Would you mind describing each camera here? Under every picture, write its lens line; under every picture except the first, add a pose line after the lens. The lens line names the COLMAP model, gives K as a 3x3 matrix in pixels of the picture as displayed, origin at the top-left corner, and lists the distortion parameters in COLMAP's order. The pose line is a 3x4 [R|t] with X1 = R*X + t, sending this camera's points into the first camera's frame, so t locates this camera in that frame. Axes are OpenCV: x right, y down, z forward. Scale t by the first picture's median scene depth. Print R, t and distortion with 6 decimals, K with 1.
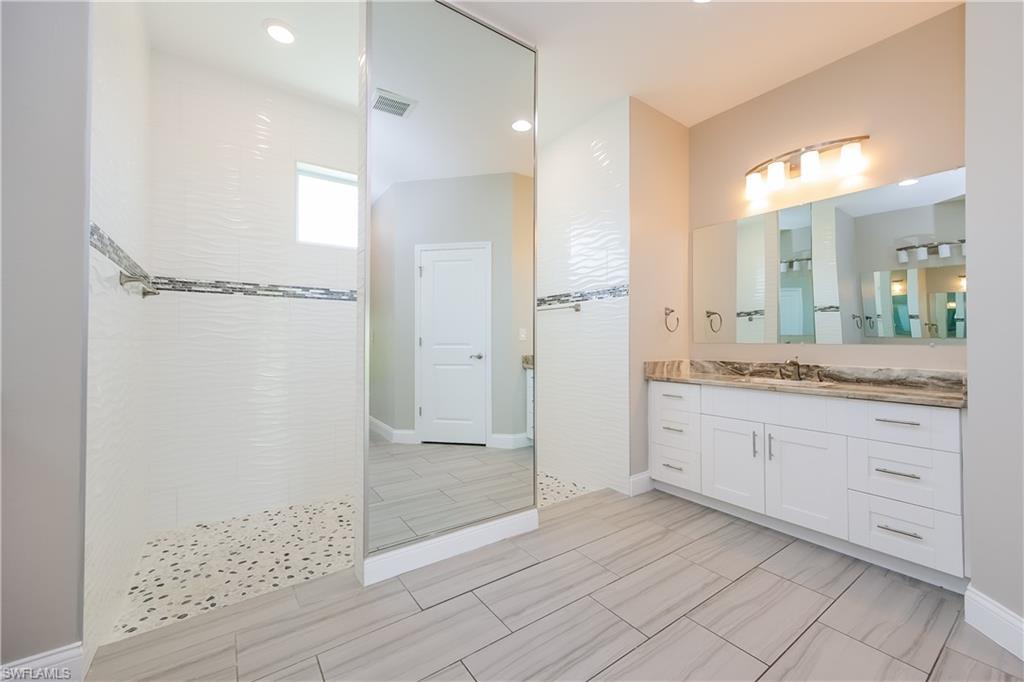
lens RADIAL K [[411.9, 0, 509.7], [0, 411.9, 337.4], [0, 0, 1]] dist [0.005943, 0.000090]
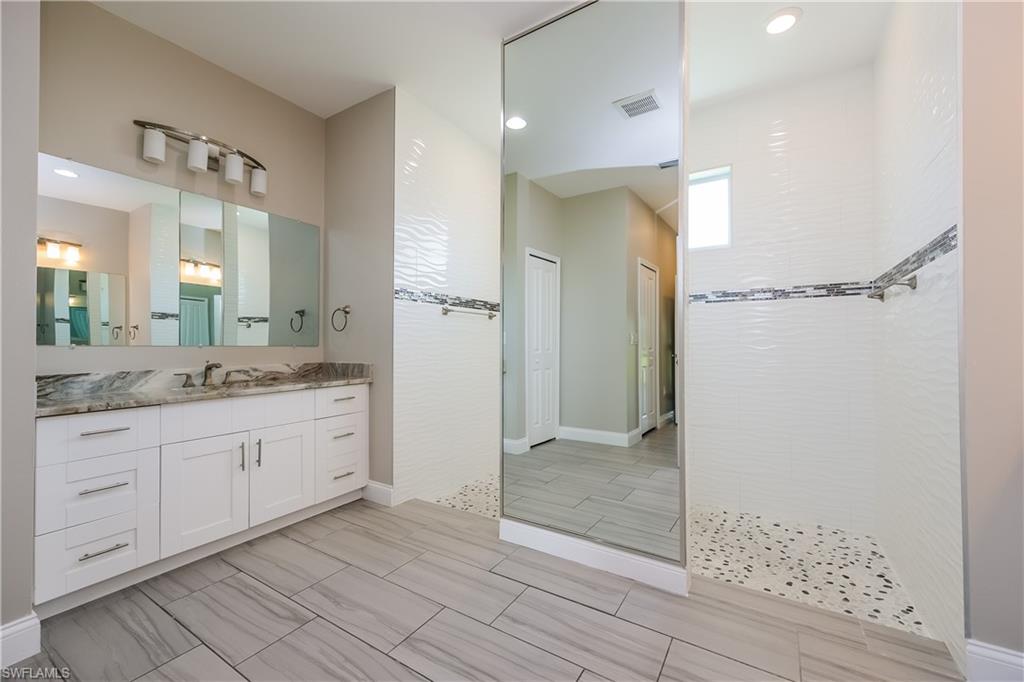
lens RADIAL K [[411.9, 0, 511.2], [0, 411.9, 342.3], [0, 0, 1]] dist [0.005943, 0.000090]
pose [[0.378474, -0.007651, -0.925580, 0.825889], [0.007430, 0.999959, -0.005228, 0.008081], [0.925582, -0.004898, 0.378515, 0.550496]]
